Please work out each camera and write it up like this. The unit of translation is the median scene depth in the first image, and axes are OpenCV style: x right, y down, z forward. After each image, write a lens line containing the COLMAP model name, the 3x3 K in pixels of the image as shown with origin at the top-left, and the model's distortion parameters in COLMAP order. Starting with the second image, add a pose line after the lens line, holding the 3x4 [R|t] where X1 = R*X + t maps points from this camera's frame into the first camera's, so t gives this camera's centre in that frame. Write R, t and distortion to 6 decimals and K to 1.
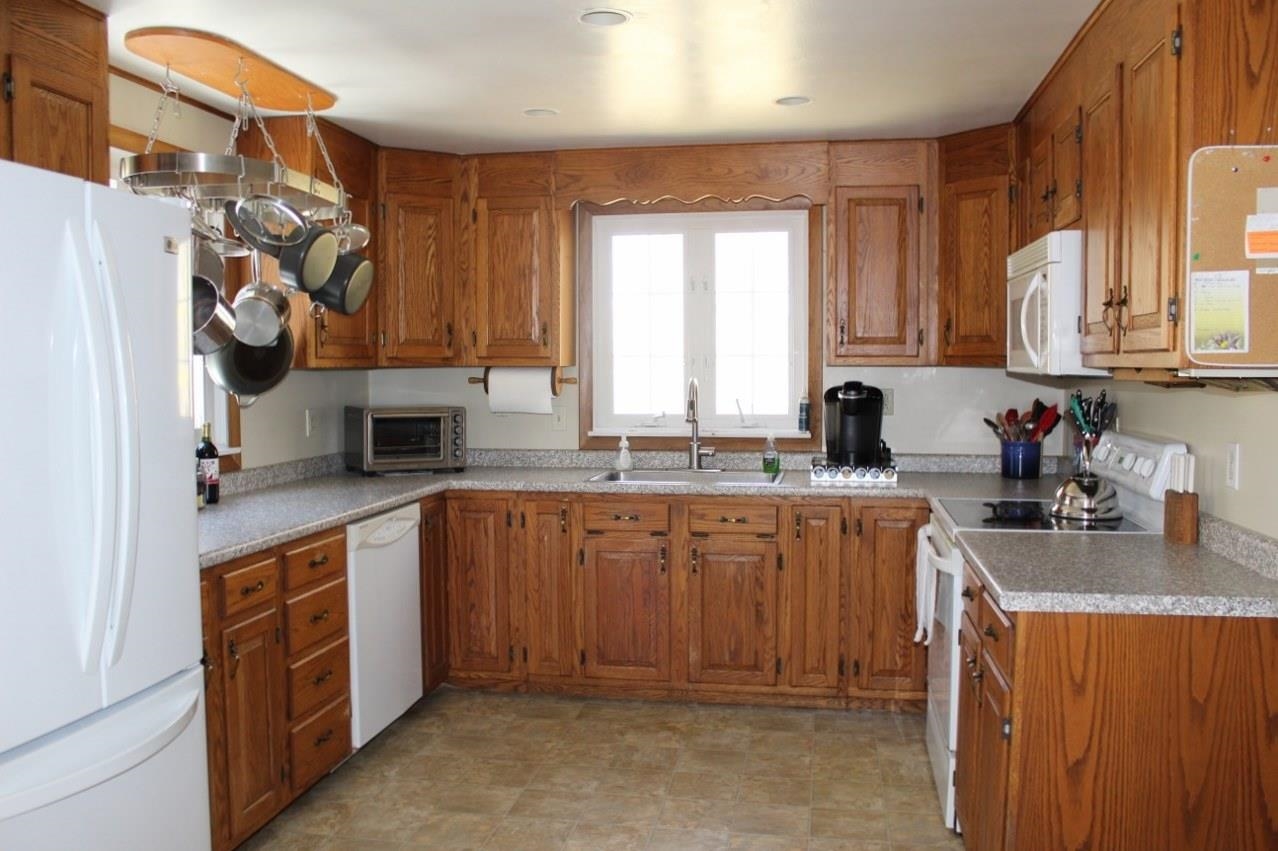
lens RADIAL K [[1077.0, 0, 638.0], [0, 1077.0, 430.6], [0, 0, 1]] dist [-0.158137, 0.135106]
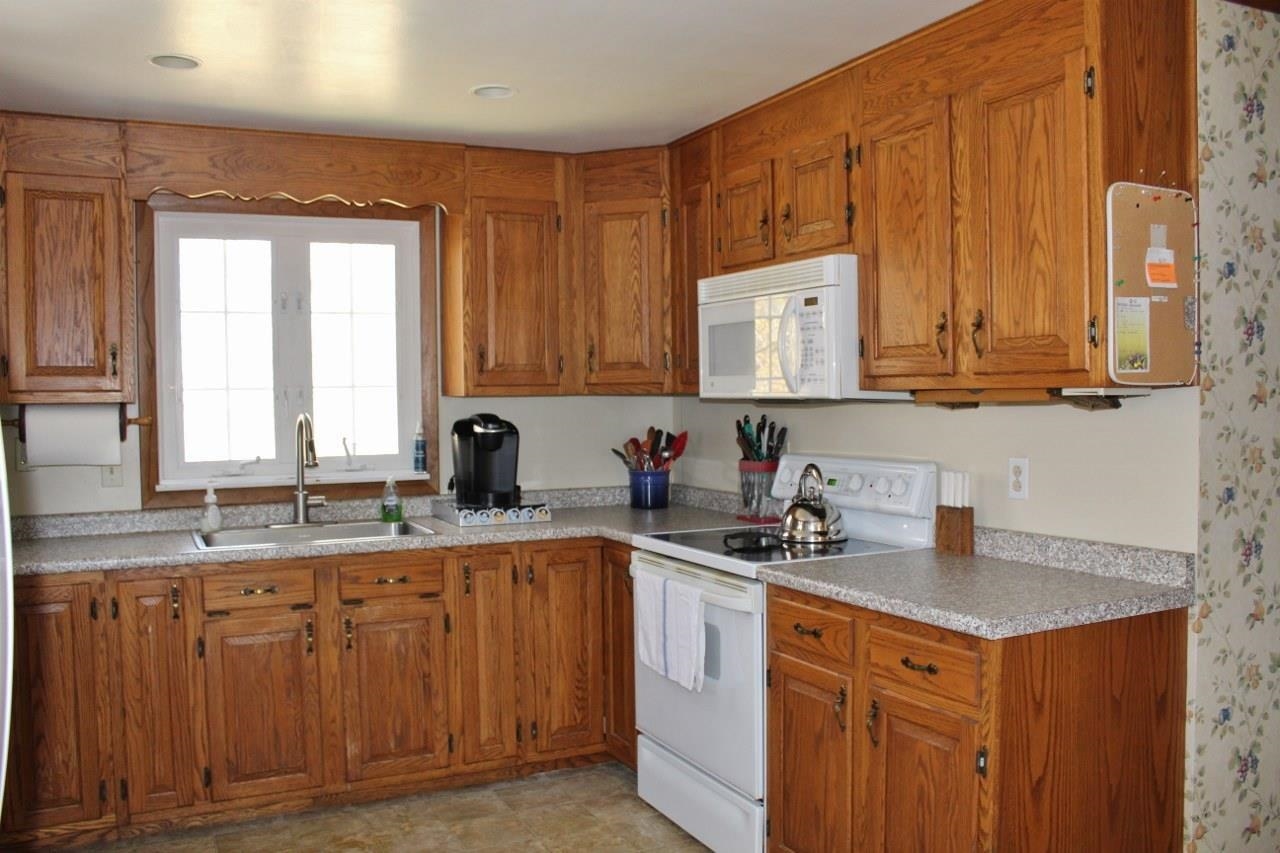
lens RADIAL K [[1078.7, 0, 634.5], [0, 1078.7, 432.0], [0, 0, 1]] dist [-0.158137, 0.135106]
pose [[0.808870, -0.028535, 0.587295, -0.237967], [0.047988, 0.998693, -0.017569, -0.008870], [-0.586026, 0.042394, 0.809182, 0.200004]]
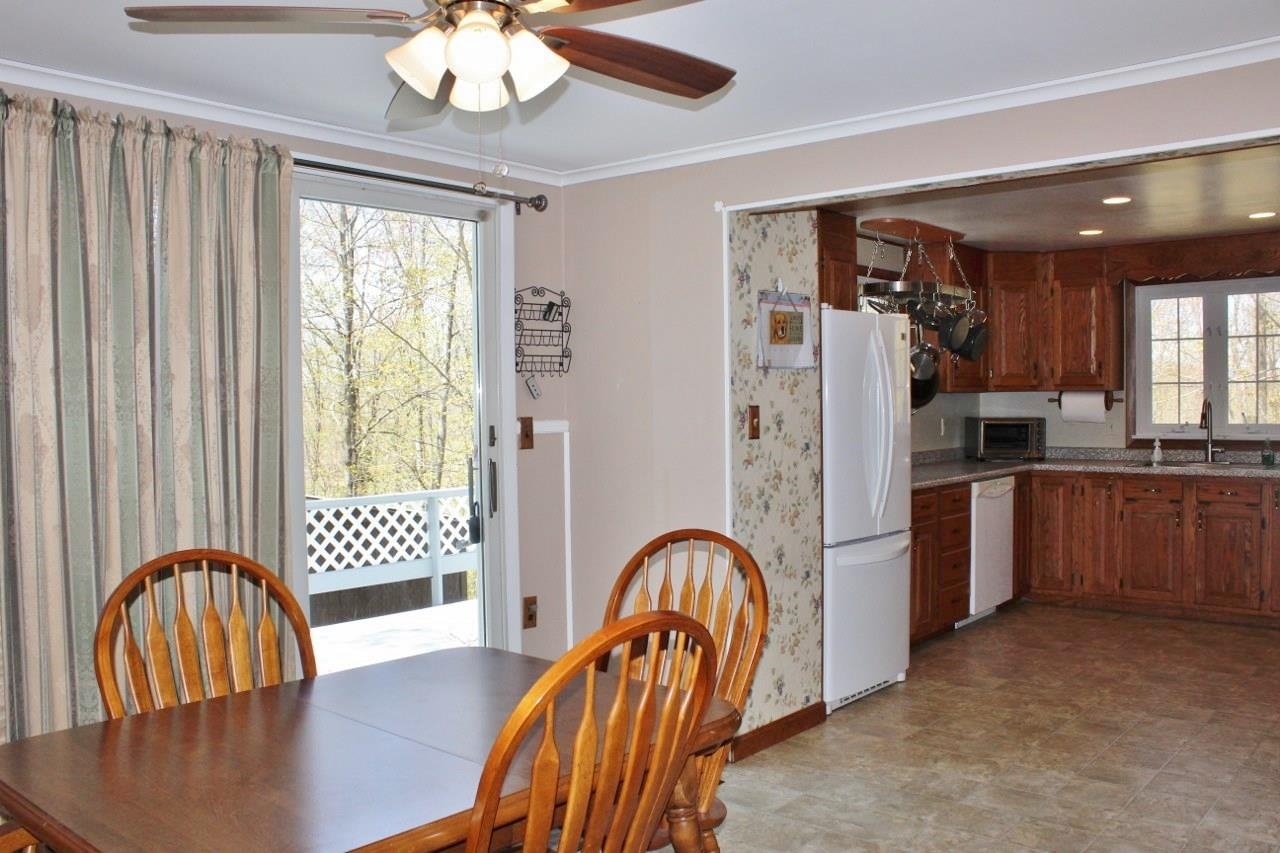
lens RADIAL K [[1078.7, 0, 636.9], [0, 1078.7, 428.8], [0, 0, 1]] dist [-0.158137, 0.135106]
pose [[0.858558, 0.007168, -0.512667, 0.117299], [-0.020733, 0.999570, -0.020745, 0.039362], [0.512297, 0.028439, 0.858337, -0.622805]]
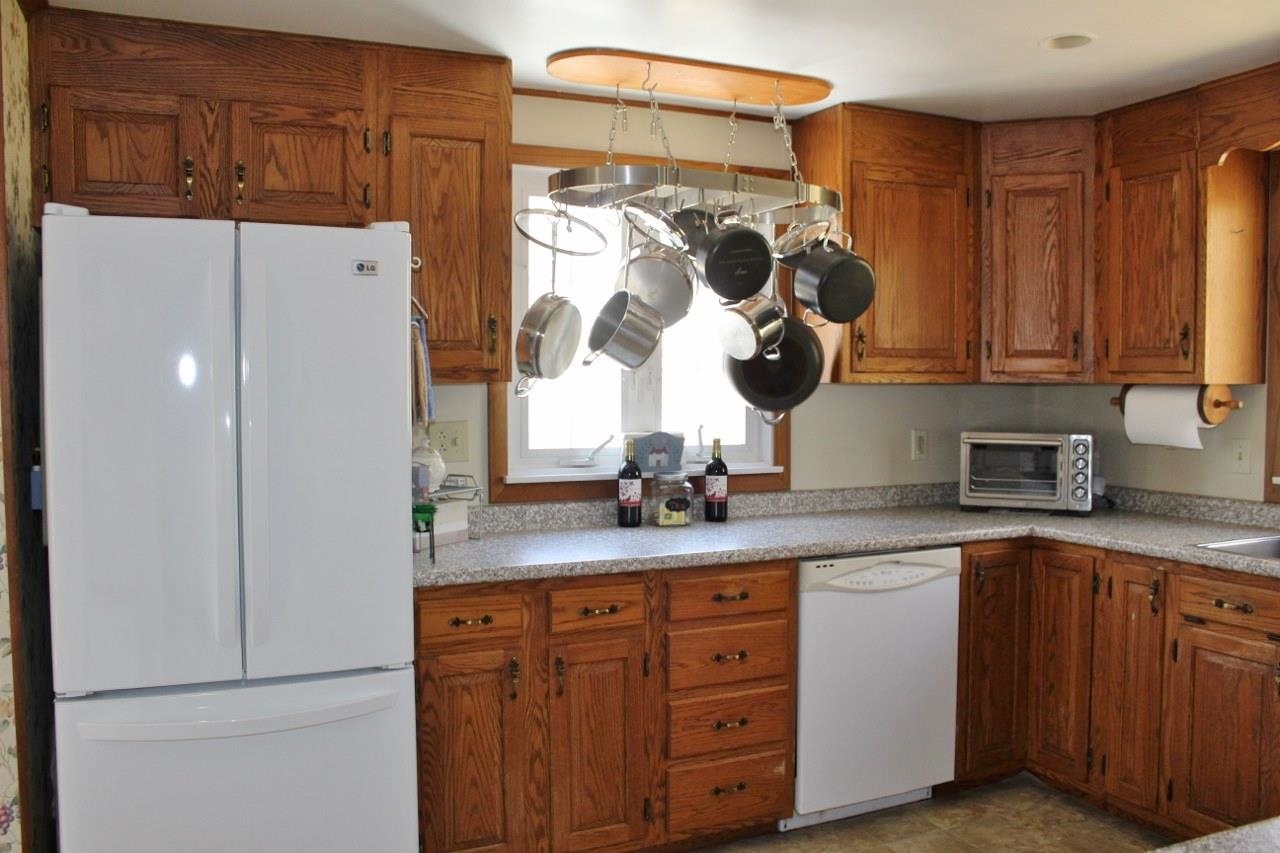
lens RADIAL K [[1078.7, 0, 634.5], [0, 1078.7, 431.6], [0, 0, 1]] dist [-0.158137, 0.135106]
pose [[0.568949, 0.037828, -0.821502, 0.304107], [-0.048608, 0.998742, 0.012325, -0.018931], [0.820935, 0.032919, 0.570072, 0.305041]]
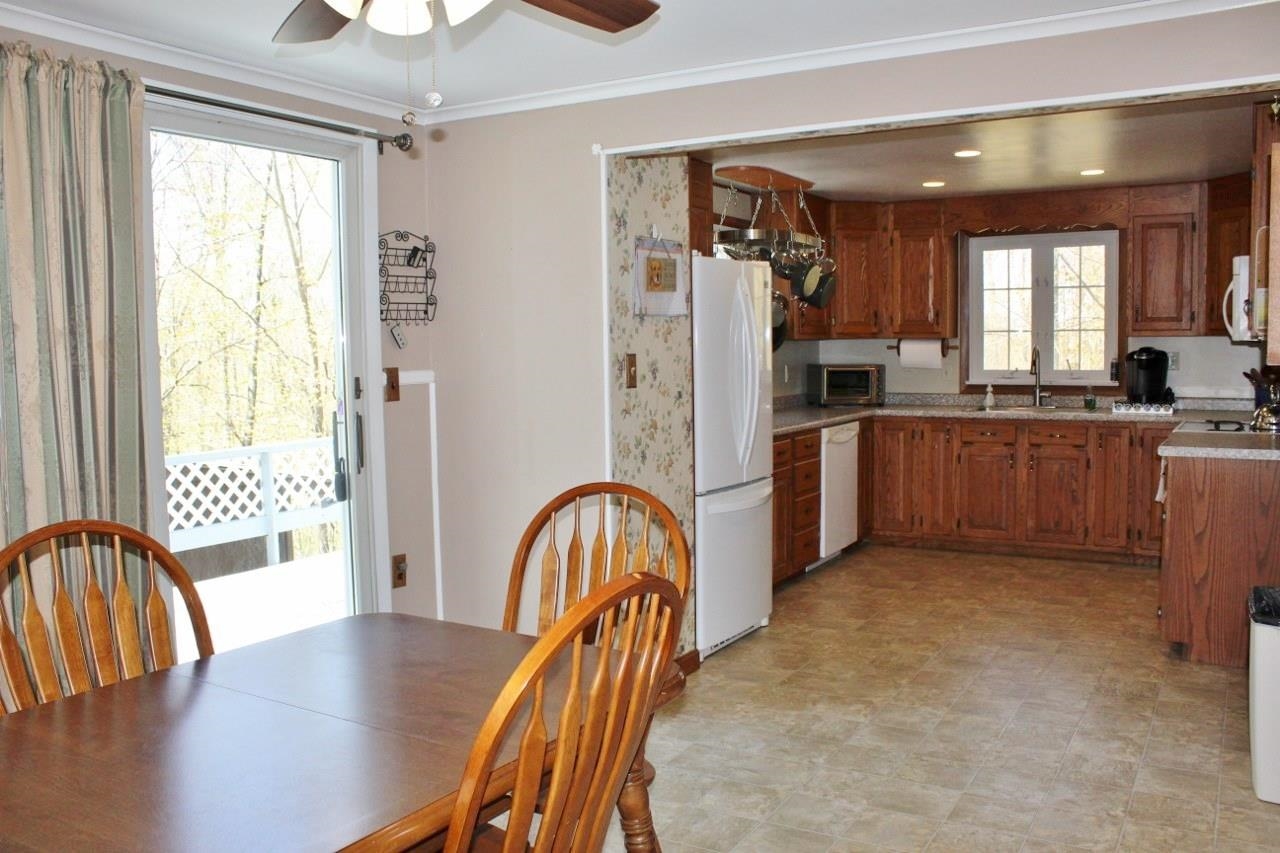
lens RADIAL K [[1078.7, 0, 636.8], [0, 1078.7, 427.4], [0, 0, 1]] dist [-0.158137, 0.135106]
pose [[0.935457, 0.016753, -0.353042, 0.055590], [-0.008907, 0.999676, 0.023837, 0.038237], [0.353327, -0.019154, 0.935304, -0.627609]]
